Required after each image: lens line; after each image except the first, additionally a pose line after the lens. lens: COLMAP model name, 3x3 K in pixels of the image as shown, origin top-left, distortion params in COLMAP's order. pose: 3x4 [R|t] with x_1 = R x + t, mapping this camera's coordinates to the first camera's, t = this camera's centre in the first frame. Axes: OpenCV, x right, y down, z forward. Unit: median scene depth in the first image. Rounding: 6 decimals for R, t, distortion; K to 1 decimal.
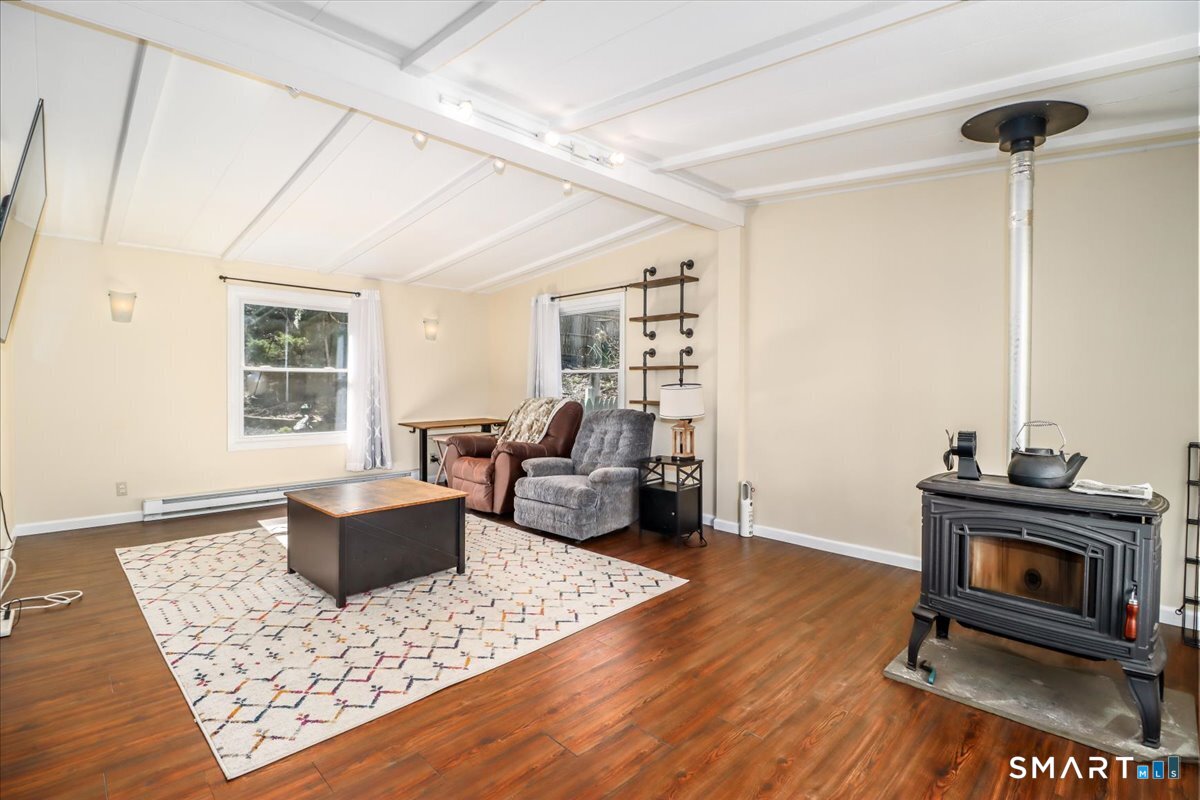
lens RADIAL K [[554.6, 0, 599.4], [0, 554.6, 392.6], [0, 0, 1]] dist [0.000969, -0.013048]
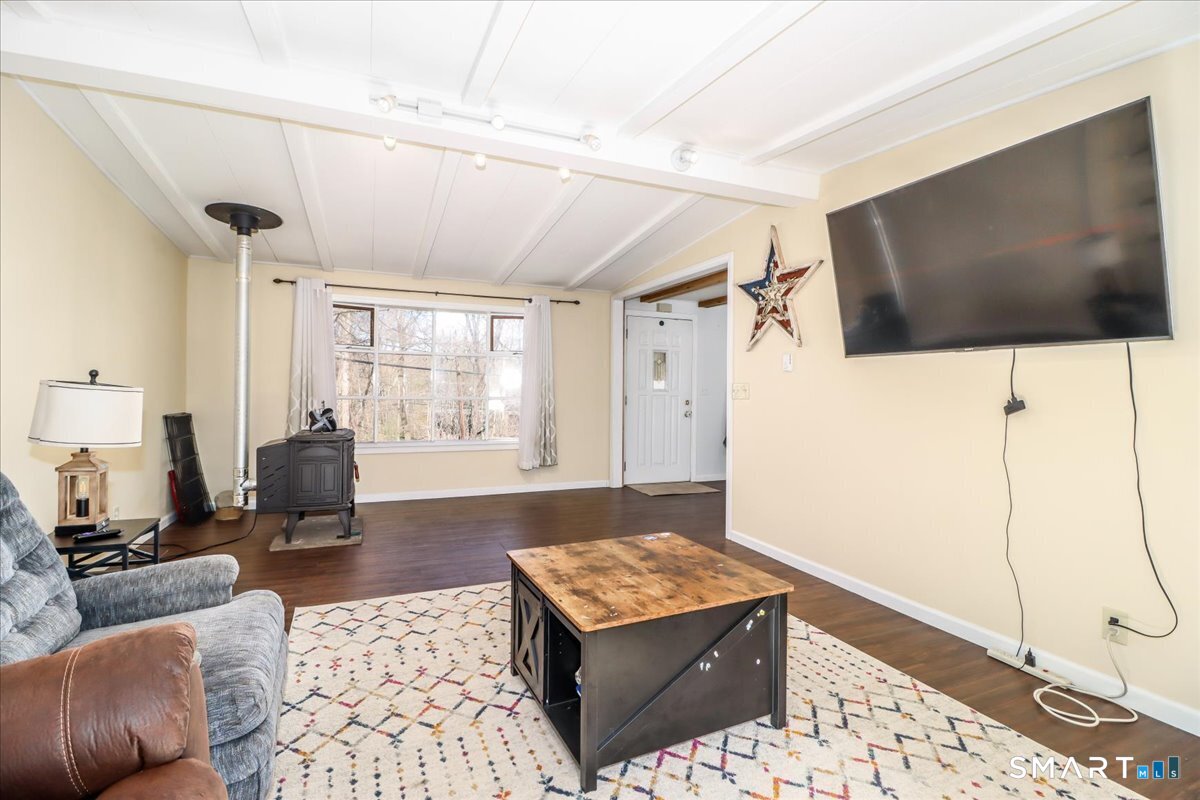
lens RADIAL K [[554.6, 0, 598.2], [0, 554.6, 392.8], [0, 0, 1]] dist [0.000969, -0.013048]
pose [[-0.927051, -0.021159, 0.374338, -0.621823], [-0.011990, 0.999569, 0.026806, -0.031098], [-0.374744, 0.020363, -0.926905, 1.678214]]
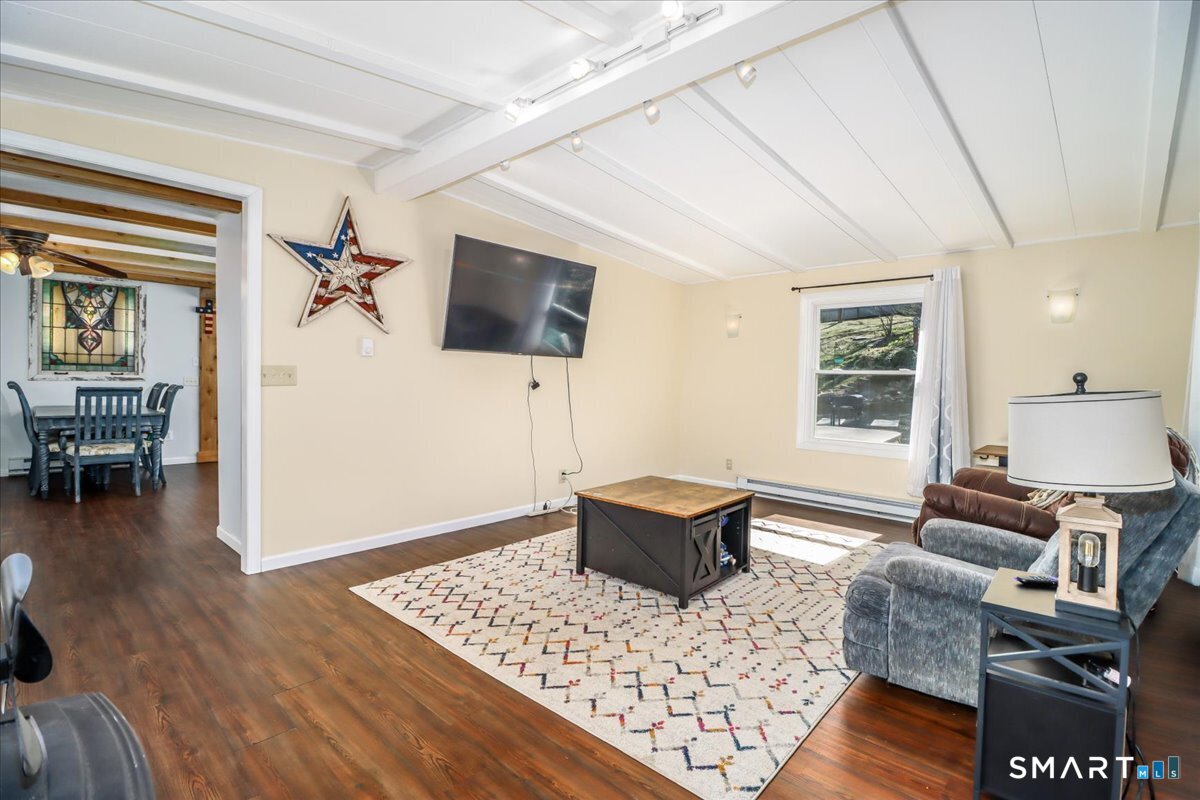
lens RADIAL K [[554.6, 0, 602.1], [0, 554.6, 394.2], [0, 0, 1]] dist [0.000969, -0.013048]
pose [[0.044220, 0.021366, -0.998793, 0.619082], [-0.036158, 0.999150, 0.019772, -0.011407], [0.998367, 0.035240, 0.044955, 0.883989]]
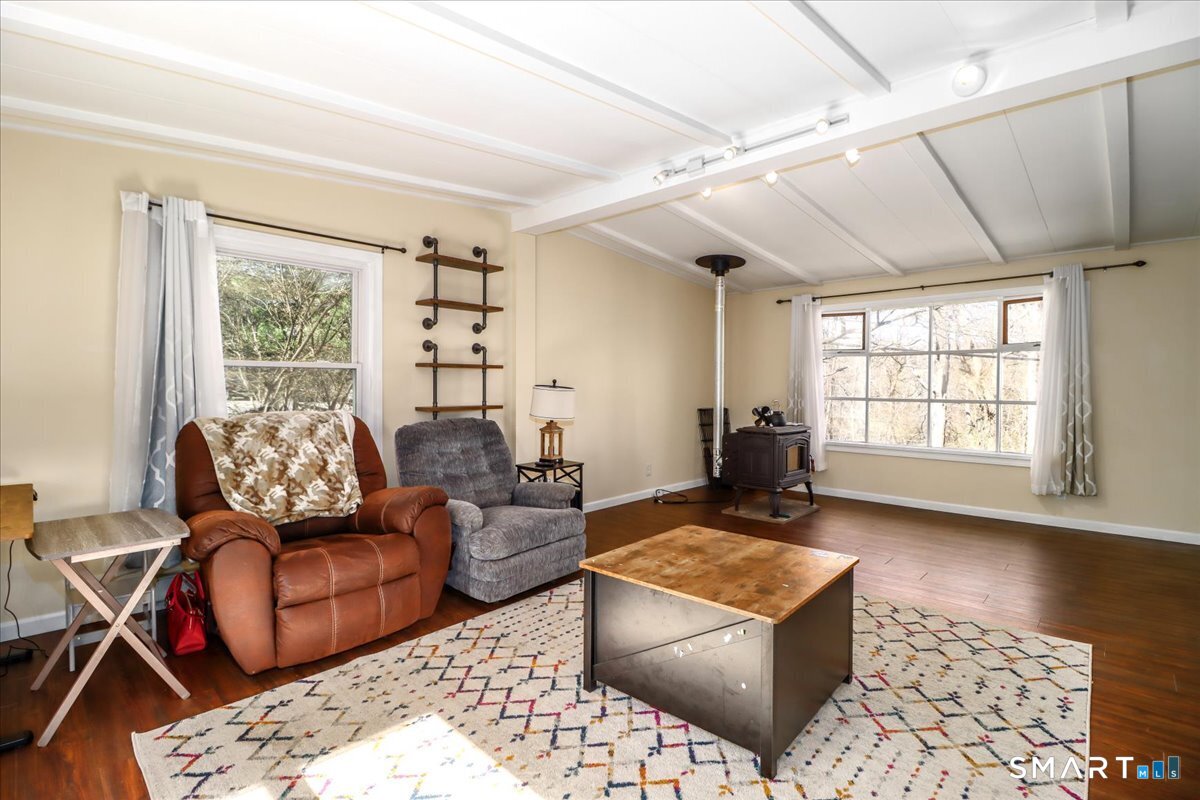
lens RADIAL K [[554.6, 0, 602.0], [0, 554.6, 392.8], [0, 0, 1]] dist [0.000969, -0.013048]
pose [[-0.031077, -0.020544, 0.999306, -1.093931], [0.012181, 0.999707, 0.020931, -0.028875], [-0.999443, 0.012823, -0.030818, 1.223029]]
